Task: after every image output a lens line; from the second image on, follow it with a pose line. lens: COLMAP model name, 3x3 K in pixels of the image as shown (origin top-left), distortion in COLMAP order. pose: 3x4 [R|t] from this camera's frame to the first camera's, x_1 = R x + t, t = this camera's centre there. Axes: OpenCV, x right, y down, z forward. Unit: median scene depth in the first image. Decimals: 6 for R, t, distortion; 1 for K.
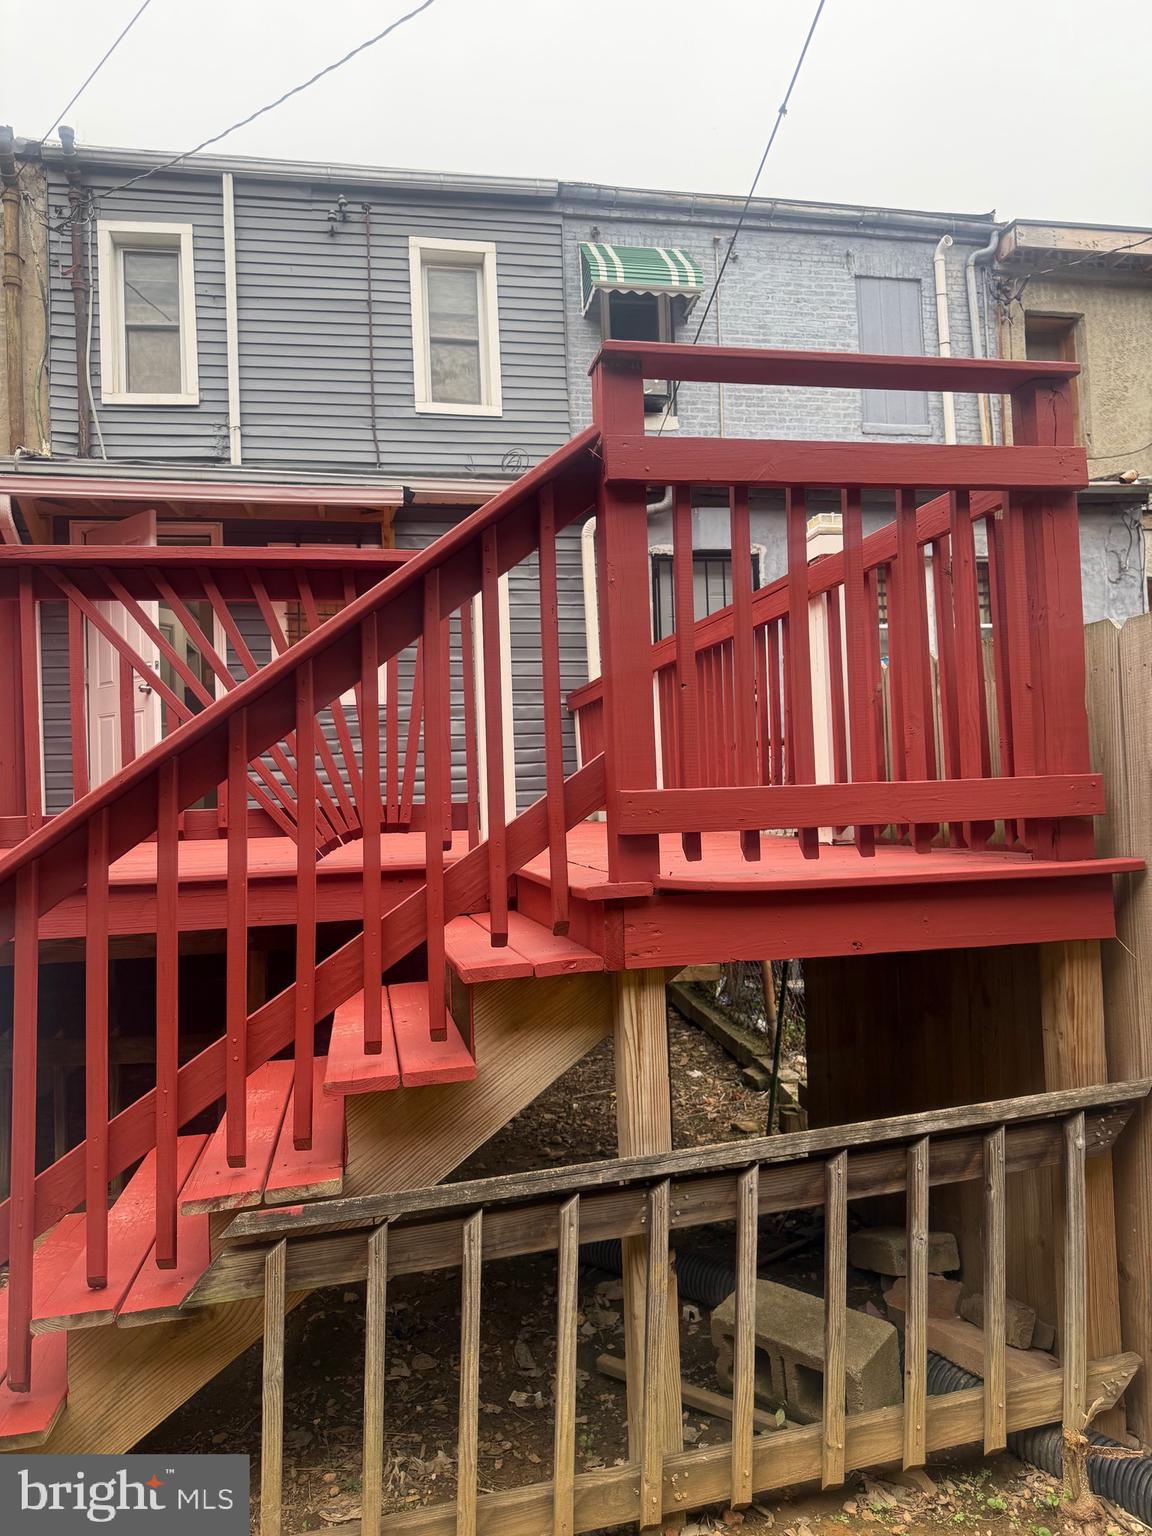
lens RADIAL K [[1073.0, 0, 576.0], [0, 1073.0, 768.0], [0, 0, 1]] dist [0.005847, -0.020546]
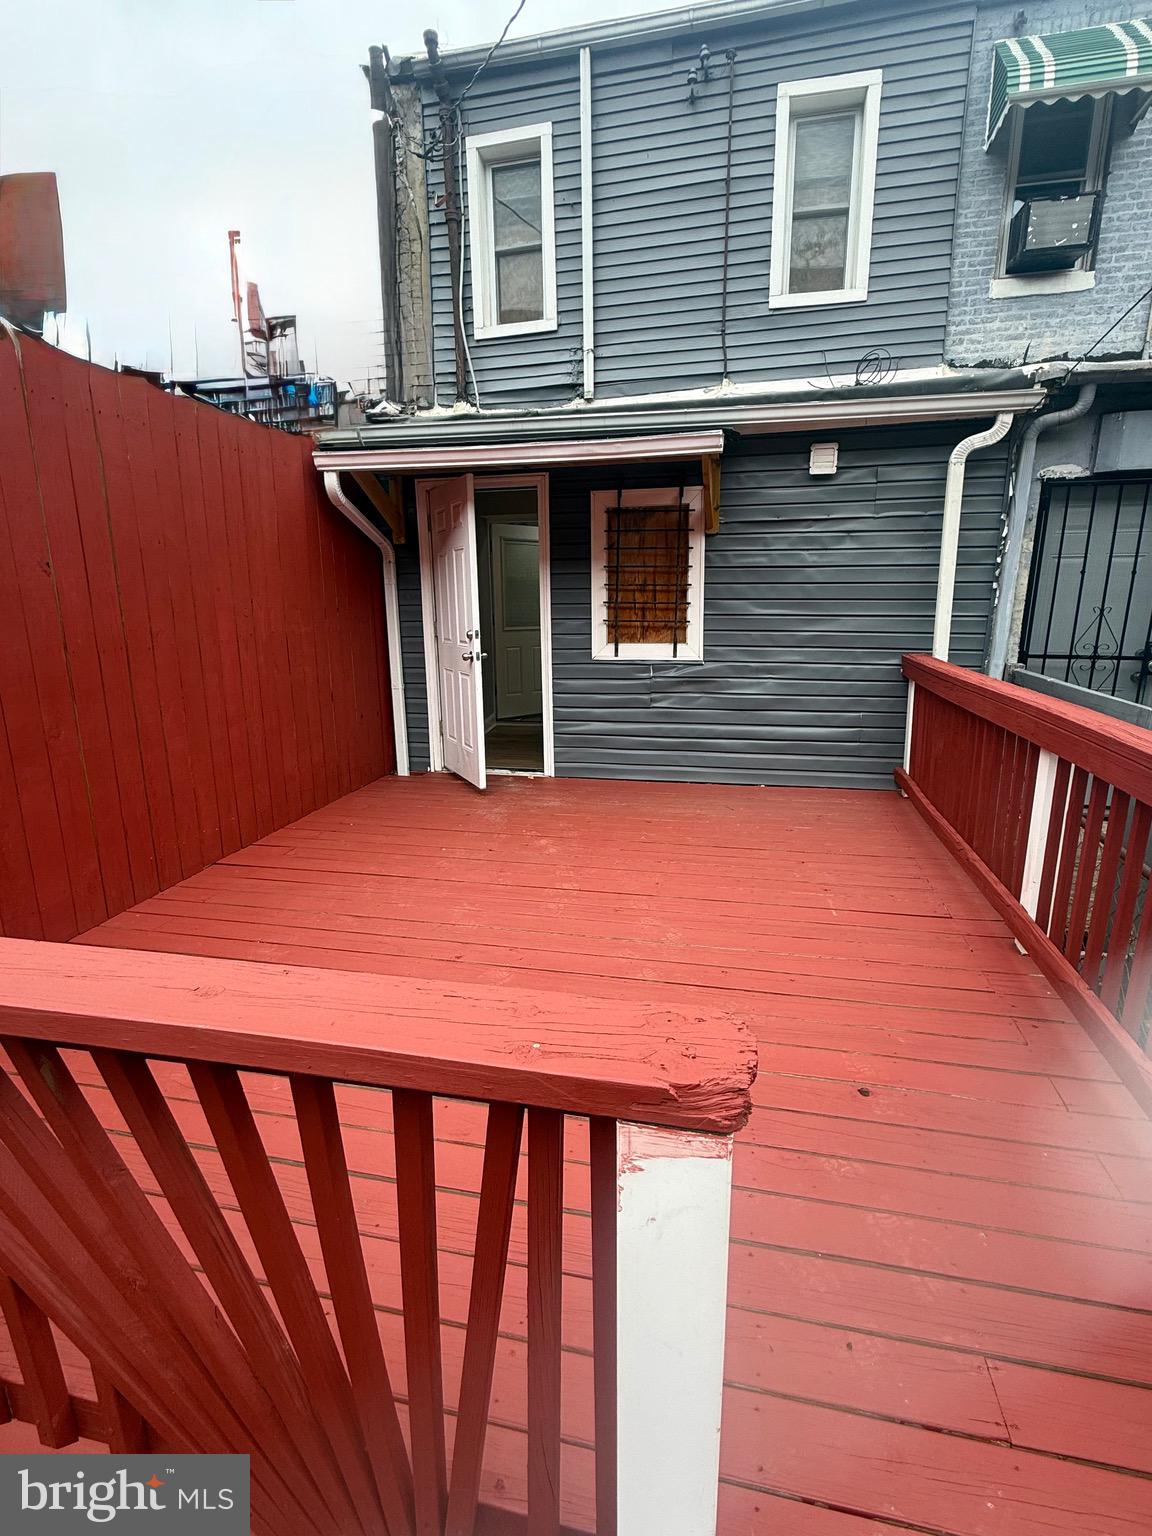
lens RADIAL K [[714.5, 0, 576.0], [0, 714.5, 768.0], [0, 0, 1]] dist [0.002391, -0.001526]
pose [[0.916041, 0.116559, -0.383776, -0.016978], [-0.009036, 0.962597, 0.270788, -0.116053], [0.400984, -0.244585, 0.882831, 0.287845]]
